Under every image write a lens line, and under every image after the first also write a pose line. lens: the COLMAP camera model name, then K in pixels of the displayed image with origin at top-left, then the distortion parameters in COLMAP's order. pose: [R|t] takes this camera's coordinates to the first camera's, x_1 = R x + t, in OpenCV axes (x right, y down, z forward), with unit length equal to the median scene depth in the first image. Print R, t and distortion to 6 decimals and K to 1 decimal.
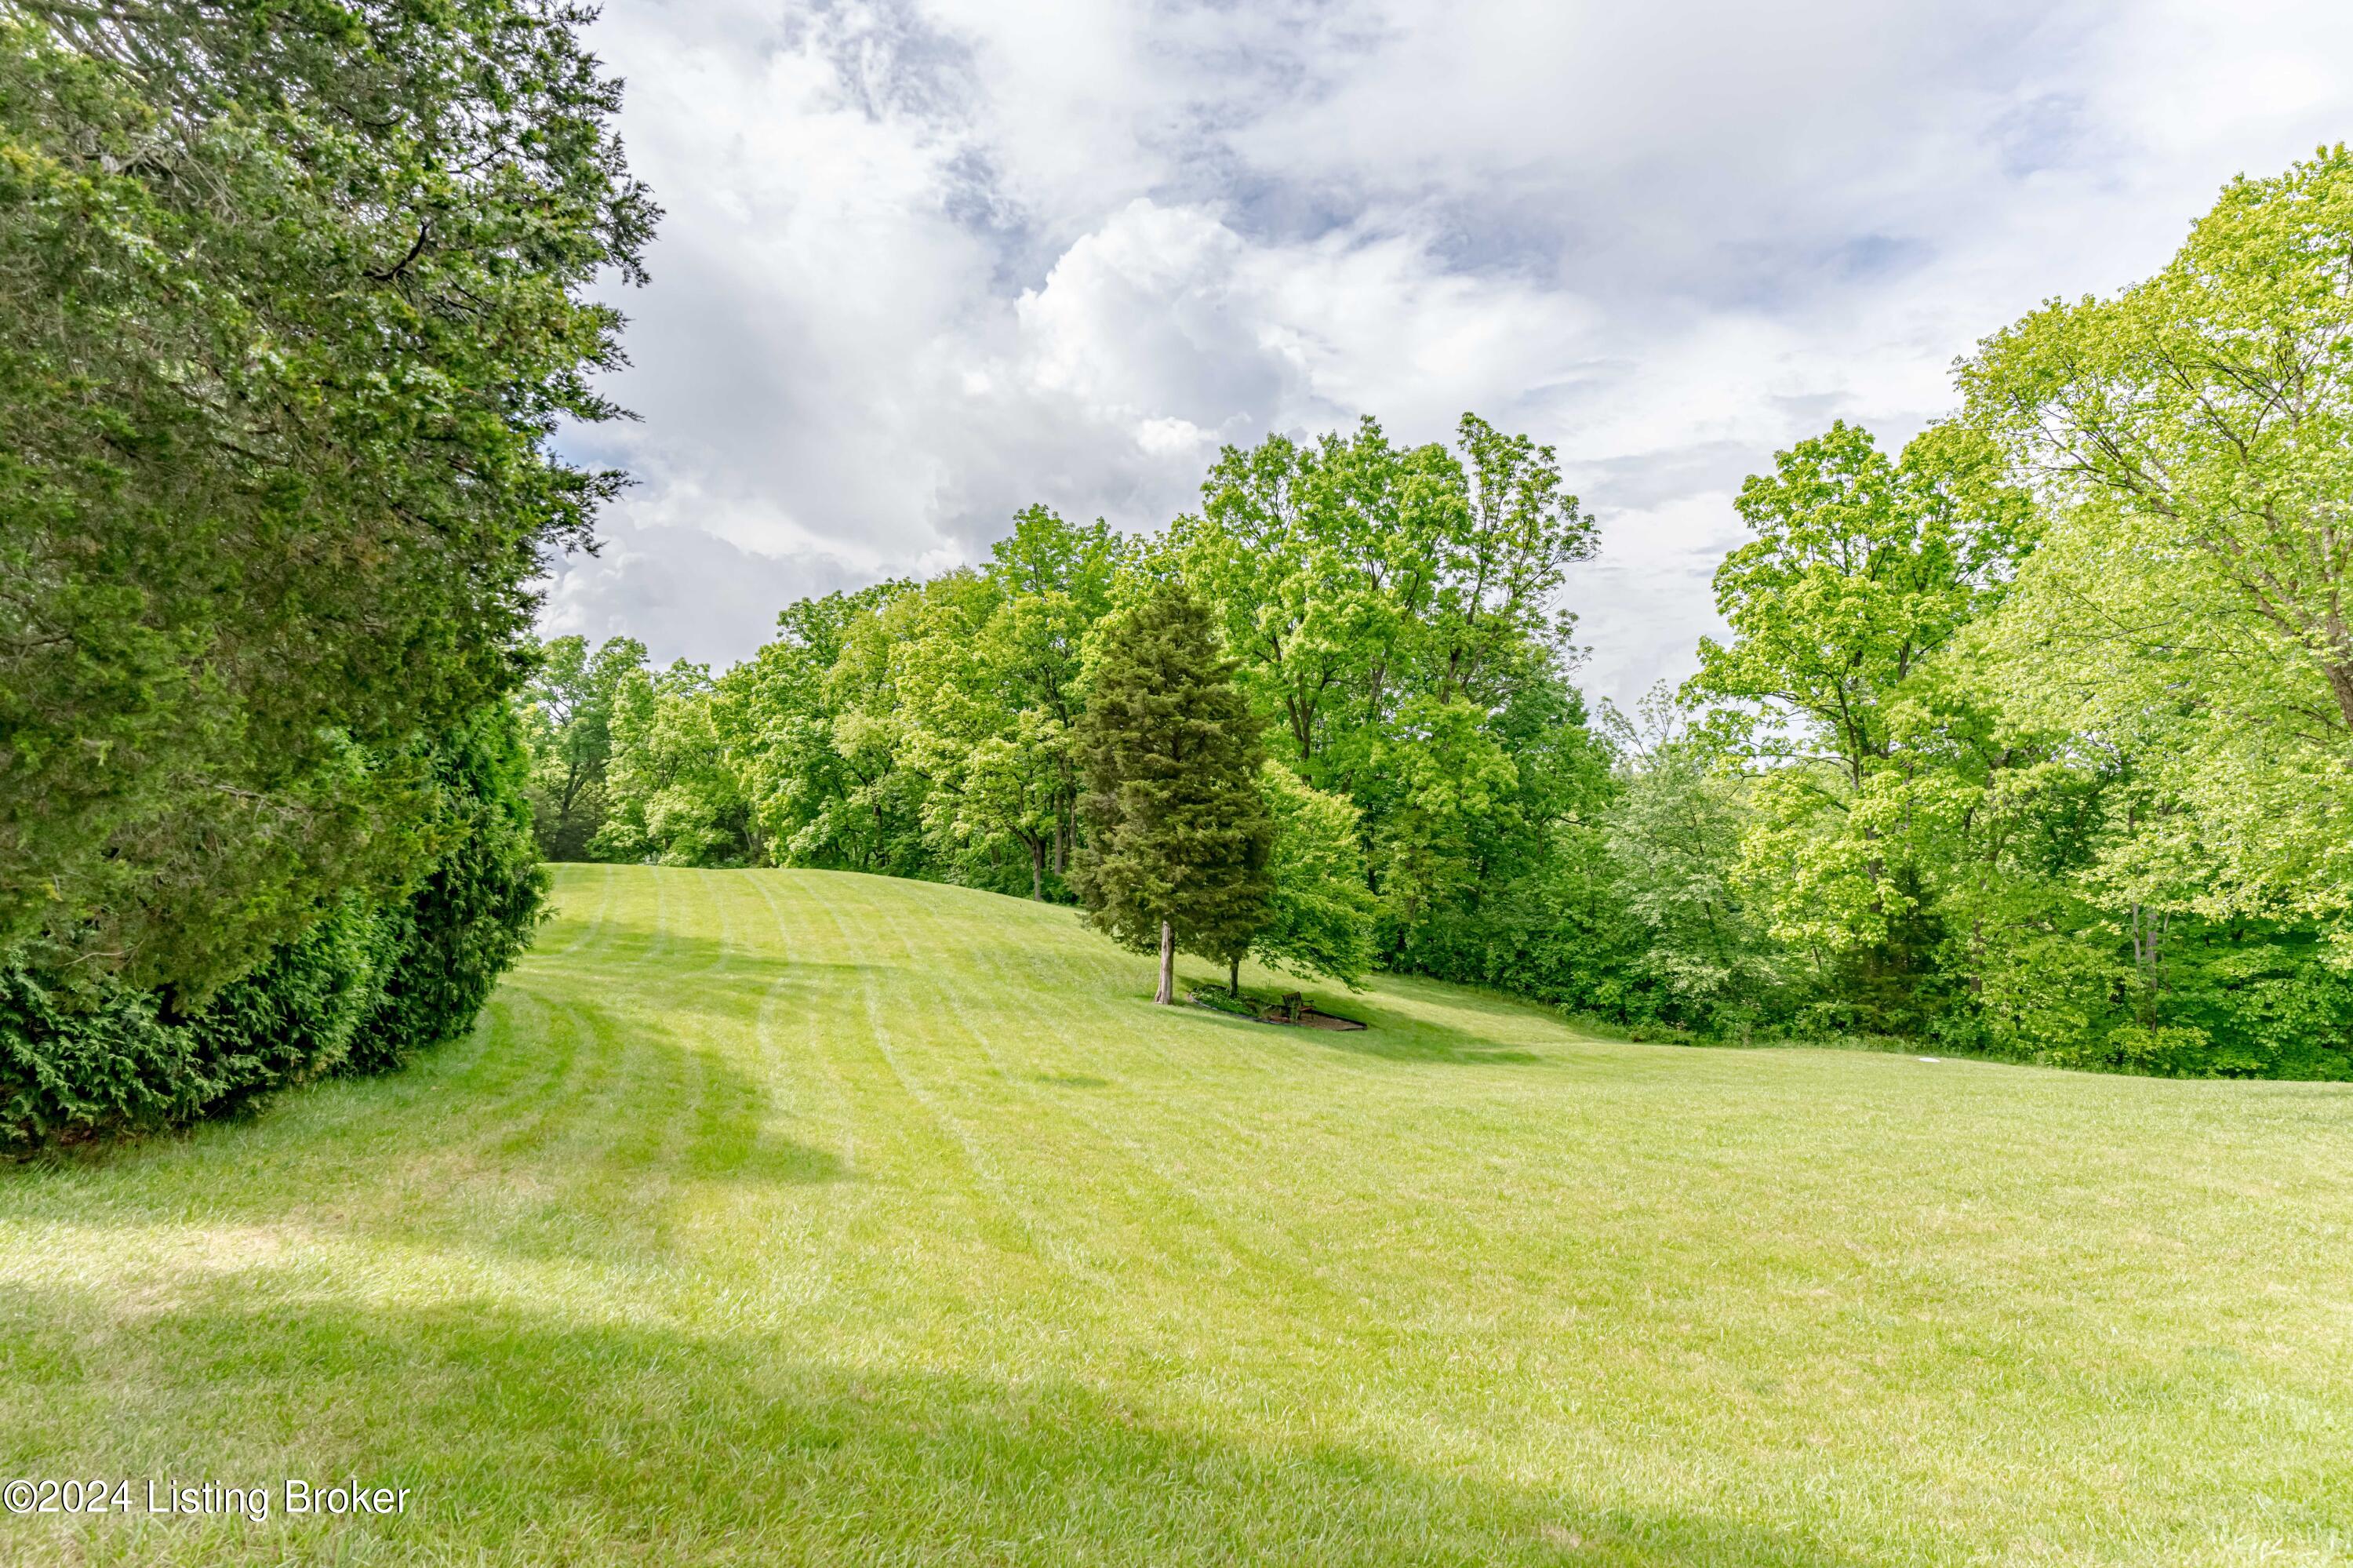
lens RADIAL K [[1208.6, 0, 1181.9], [0, 1208.6, 795.3], [0, 0, 1]] dist [0.004086, 0.000446]
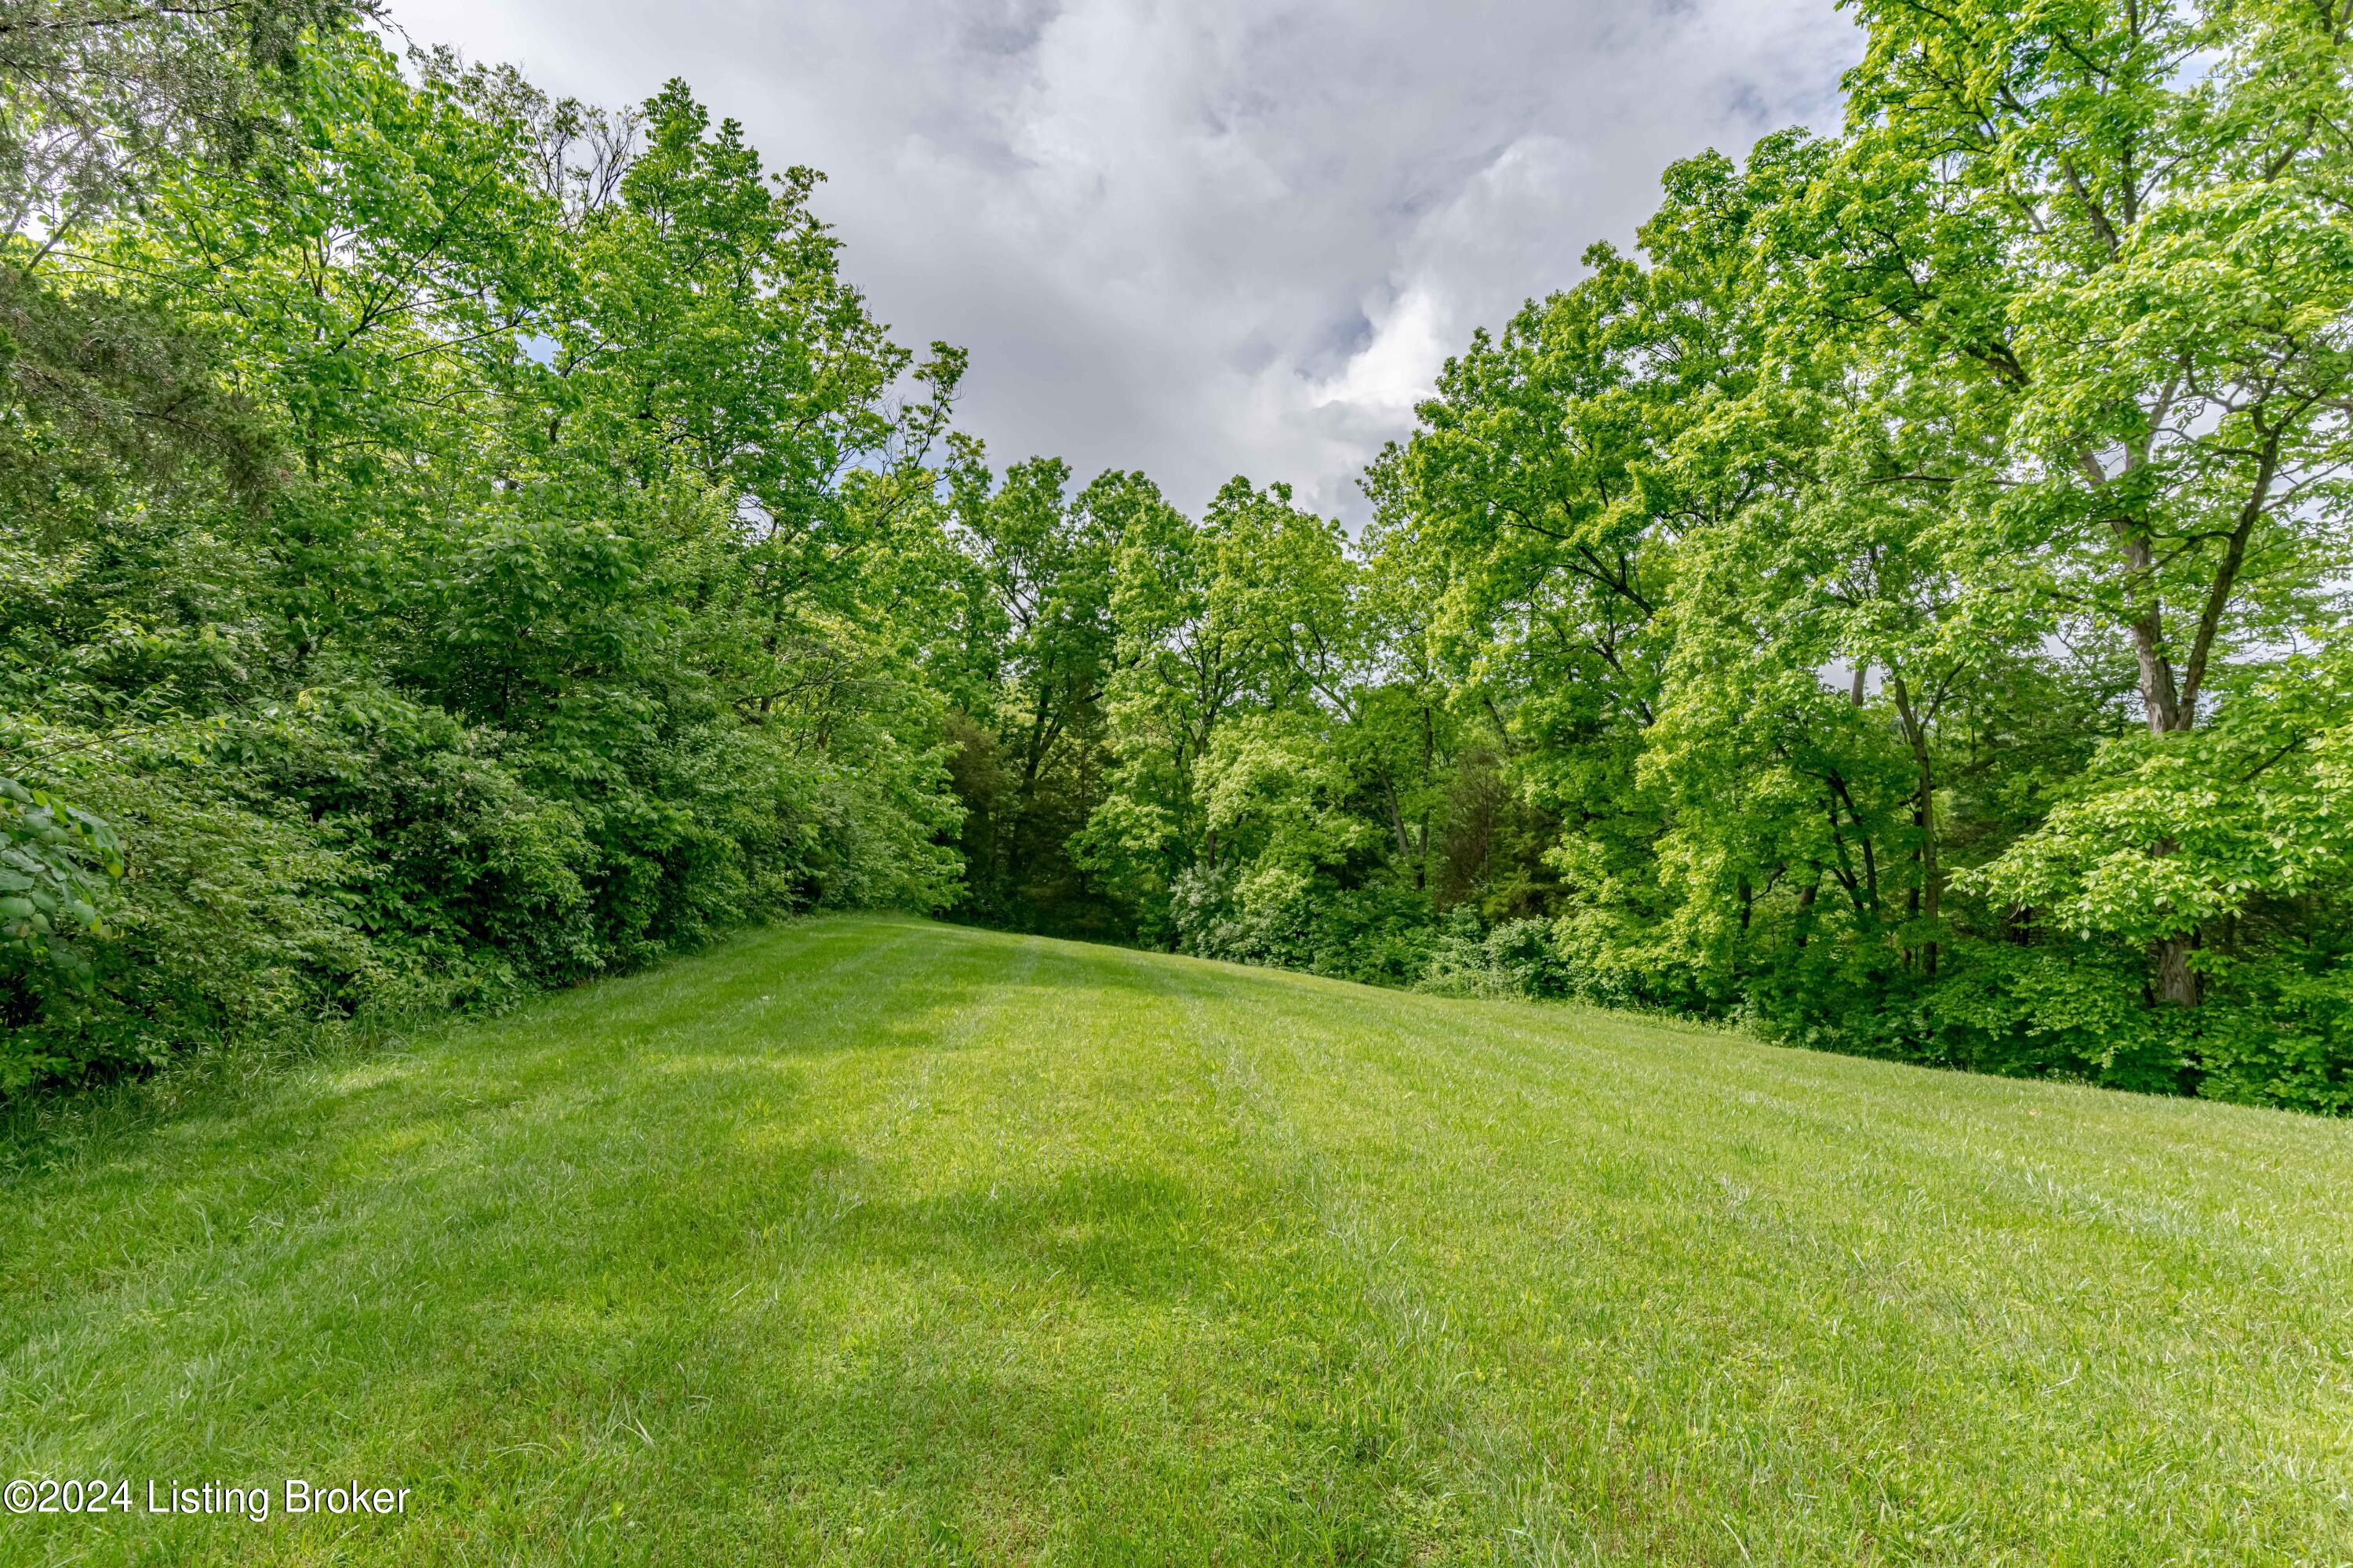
lens RADIAL K [[1163.5, 0, 1174.6], [0, 1163.5, 783.8], [0, 0, 1]] dist [0.001287, 0.000047]
pose [[0.944772, -0.001734, -0.327725, -0.287846], [0.001116, 0.999997, -0.002072, 0.016913], [0.327728, 0.001592, 0.944771, 0.547316]]
